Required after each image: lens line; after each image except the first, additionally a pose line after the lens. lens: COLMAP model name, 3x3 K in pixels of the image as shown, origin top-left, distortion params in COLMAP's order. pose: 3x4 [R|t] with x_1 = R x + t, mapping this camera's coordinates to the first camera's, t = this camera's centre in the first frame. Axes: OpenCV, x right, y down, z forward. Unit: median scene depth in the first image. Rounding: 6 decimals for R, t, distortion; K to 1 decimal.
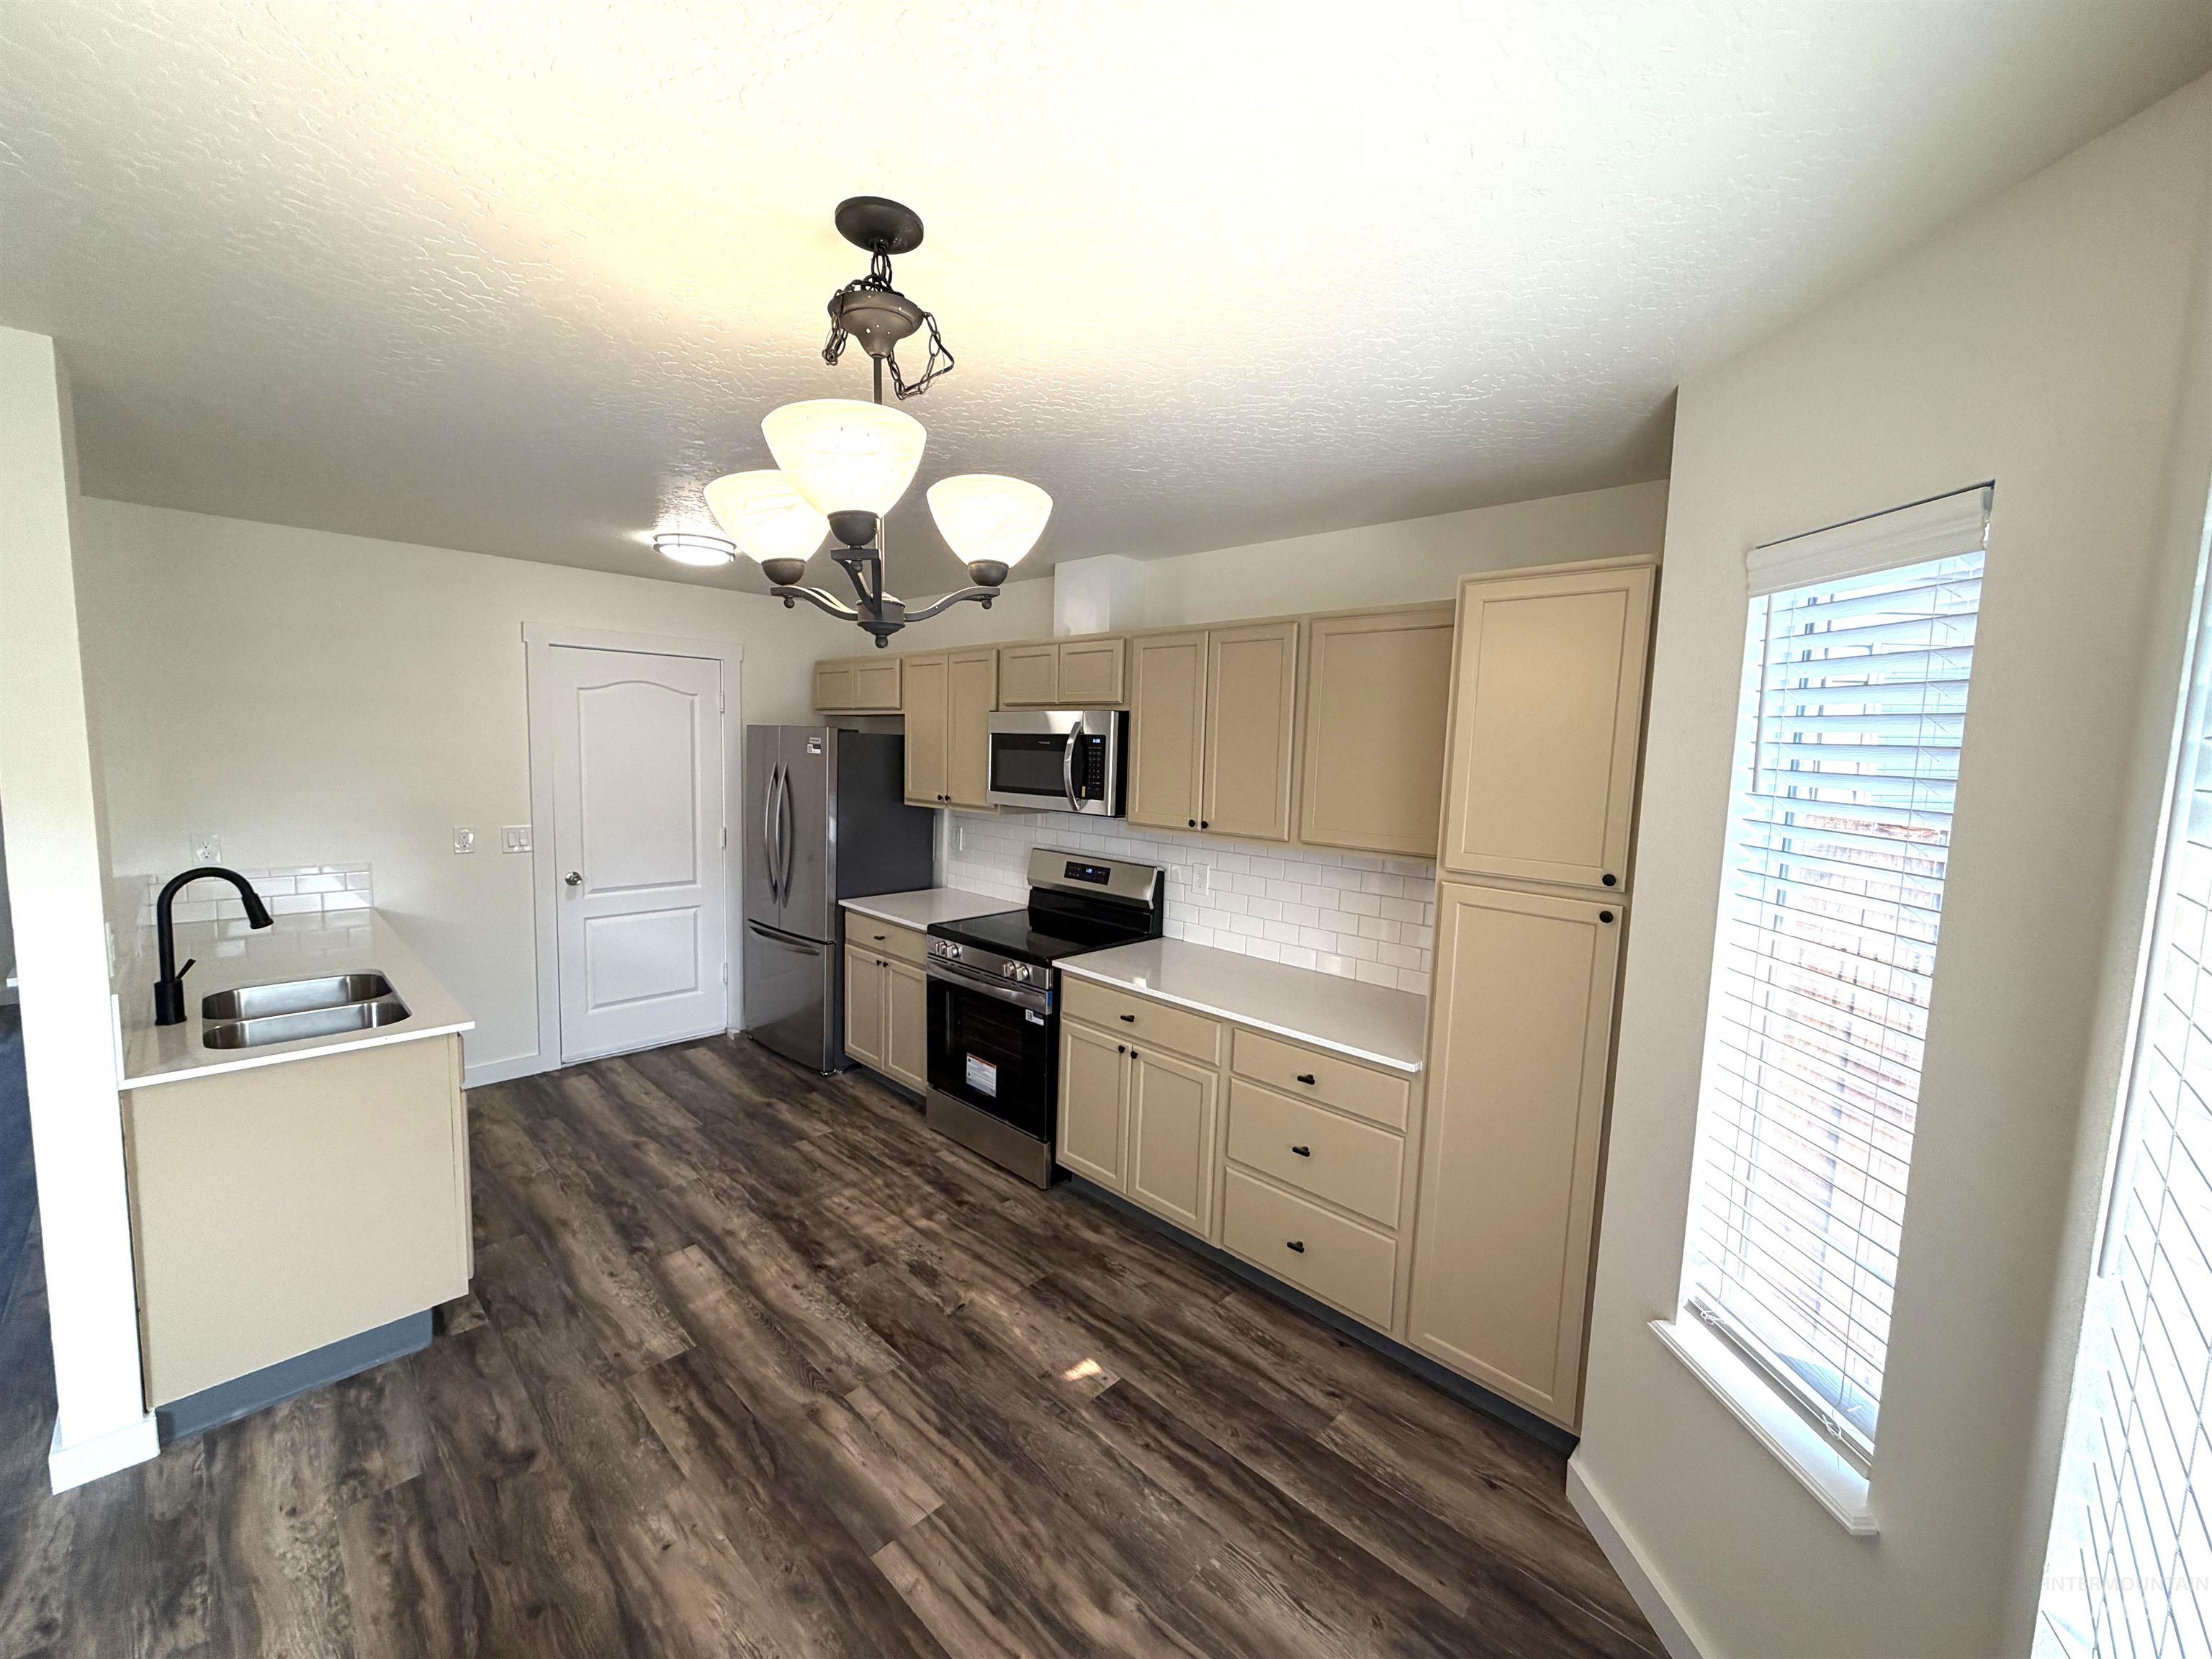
lens RADIAL K [[885.4, 0, 1106.0], [0, 885.4, 829.5], [0, 0, 1]] dist [0.000628, 0.000272]
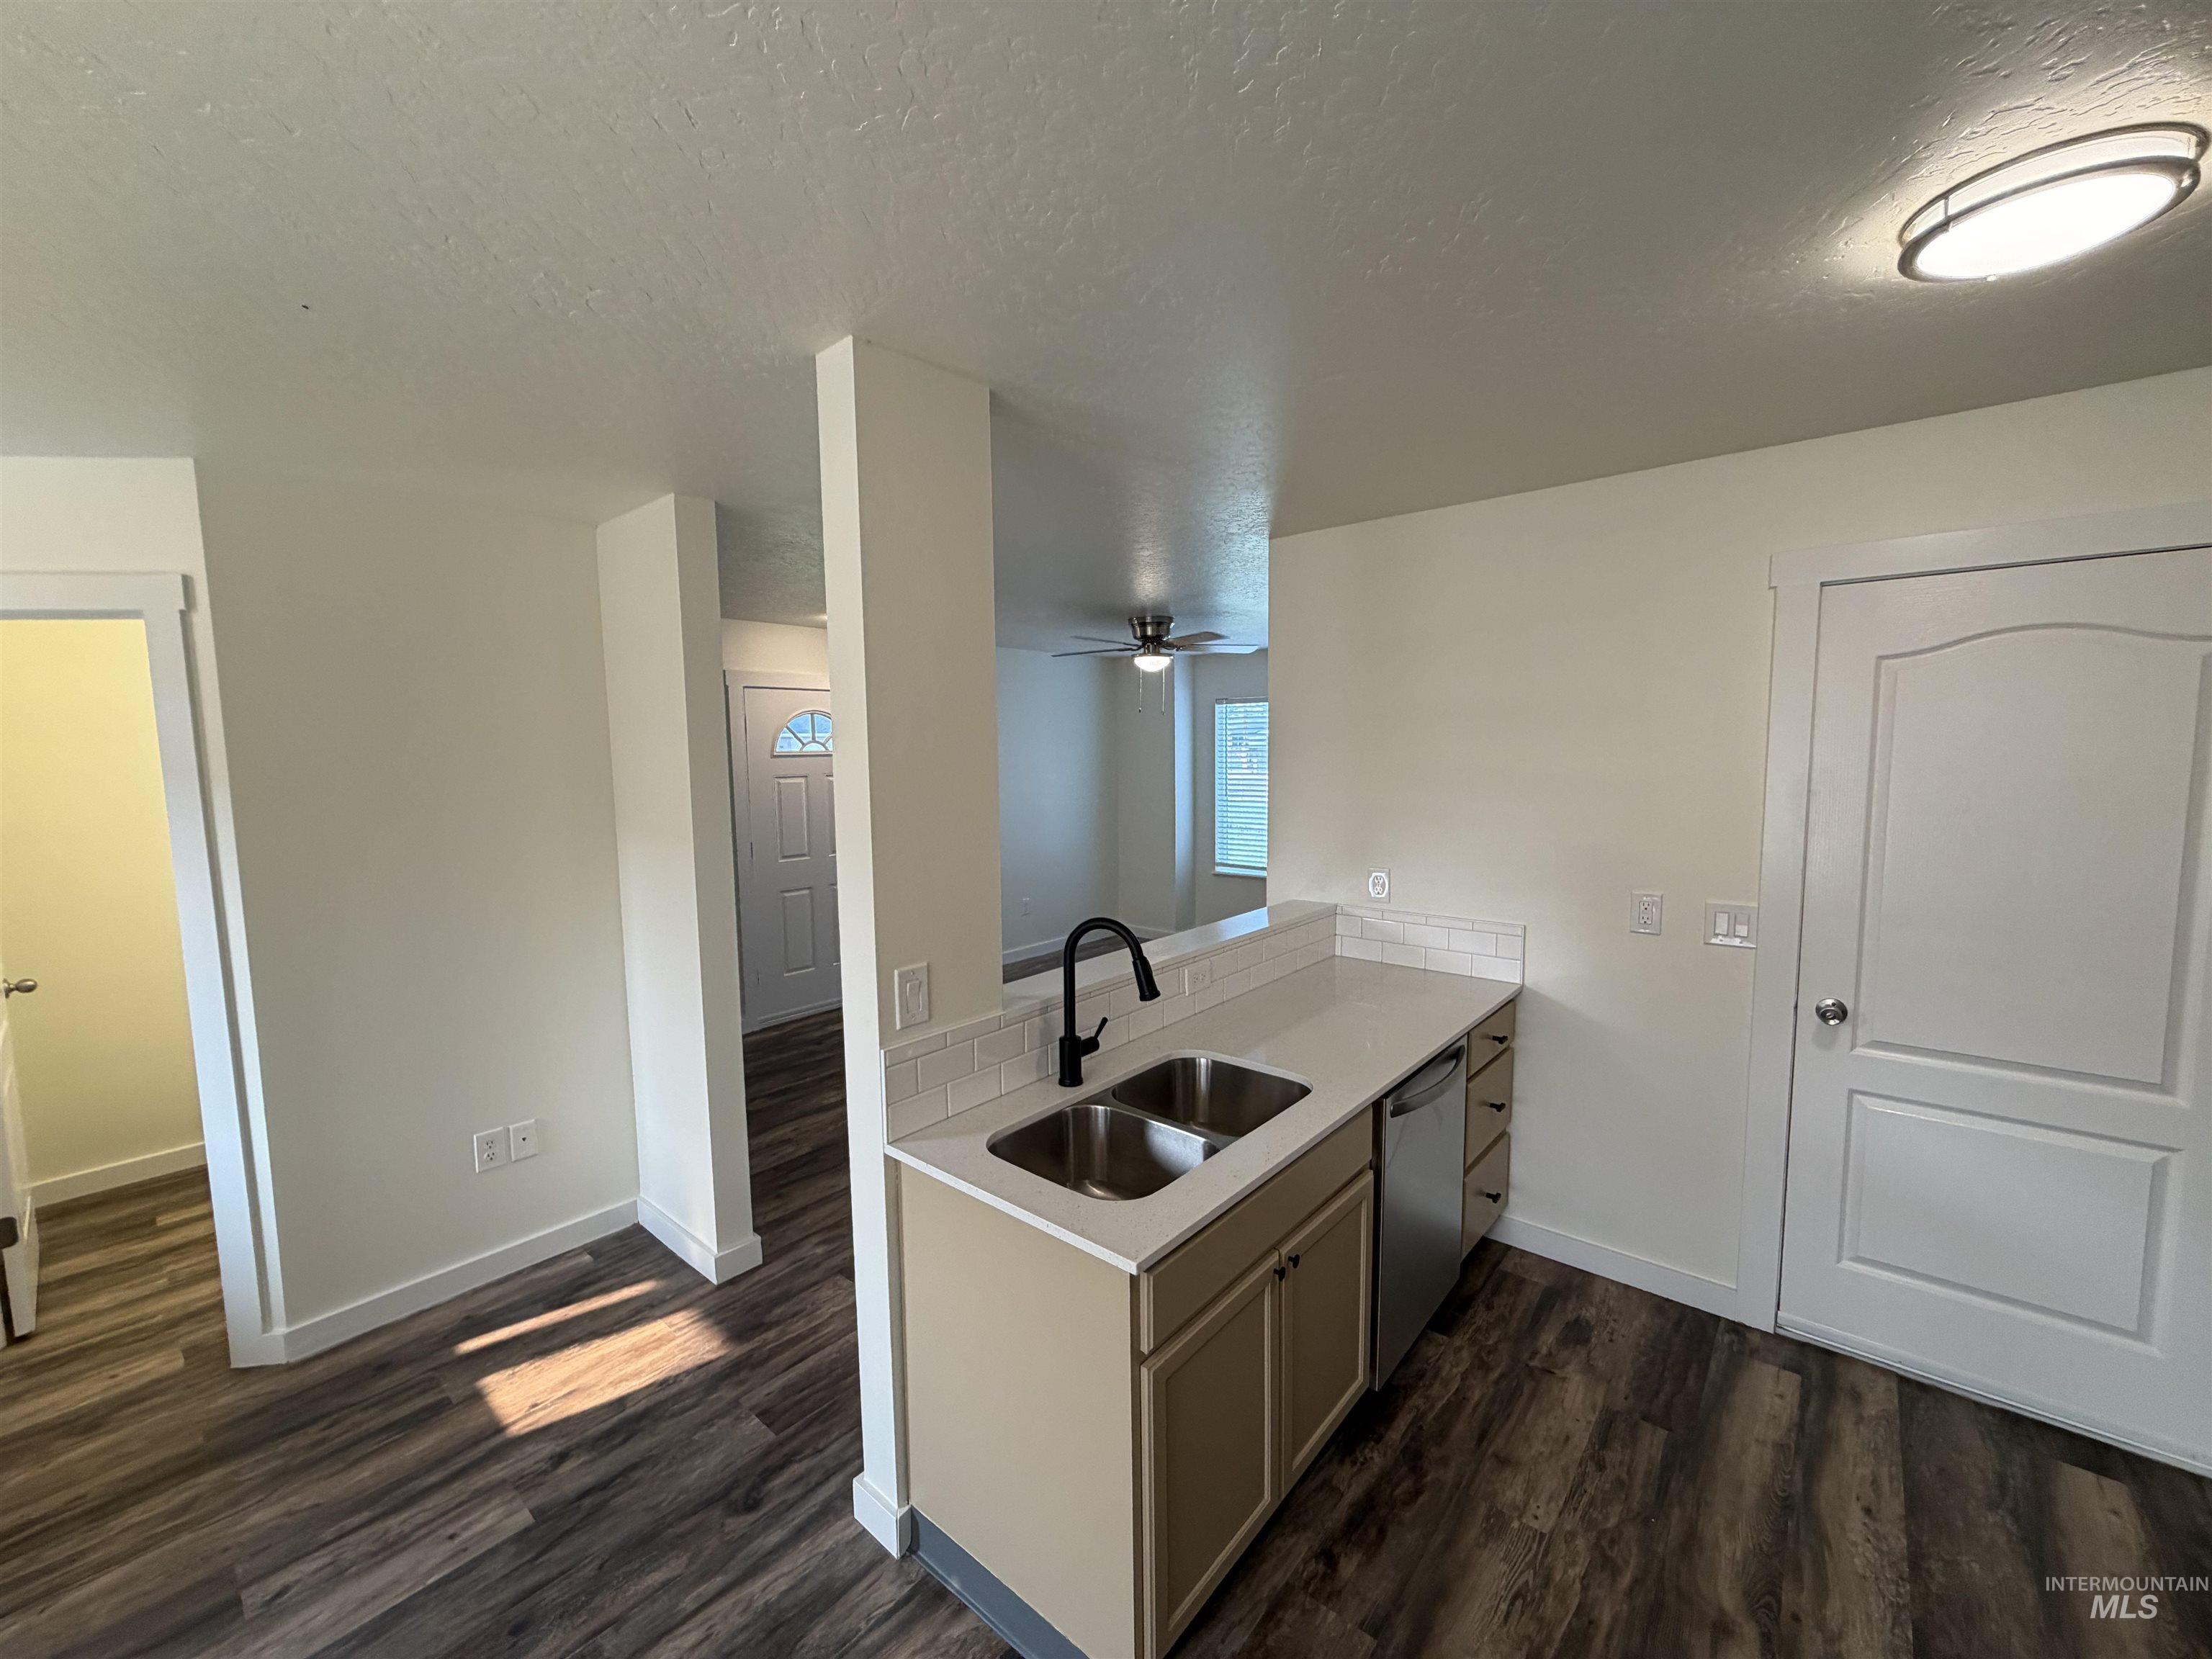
lens RADIAL K [[885.4, 0, 1106.0], [0, 885.4, 829.5], [0, 0, 1]] dist [0.000628, 0.000272]
pose [[0.056987, 0.067590, -0.996084, -0.103047], [-0.081090, 0.994723, 0.062858, -0.054575], [0.995076, 0.077190, 0.062167, 0.547911]]
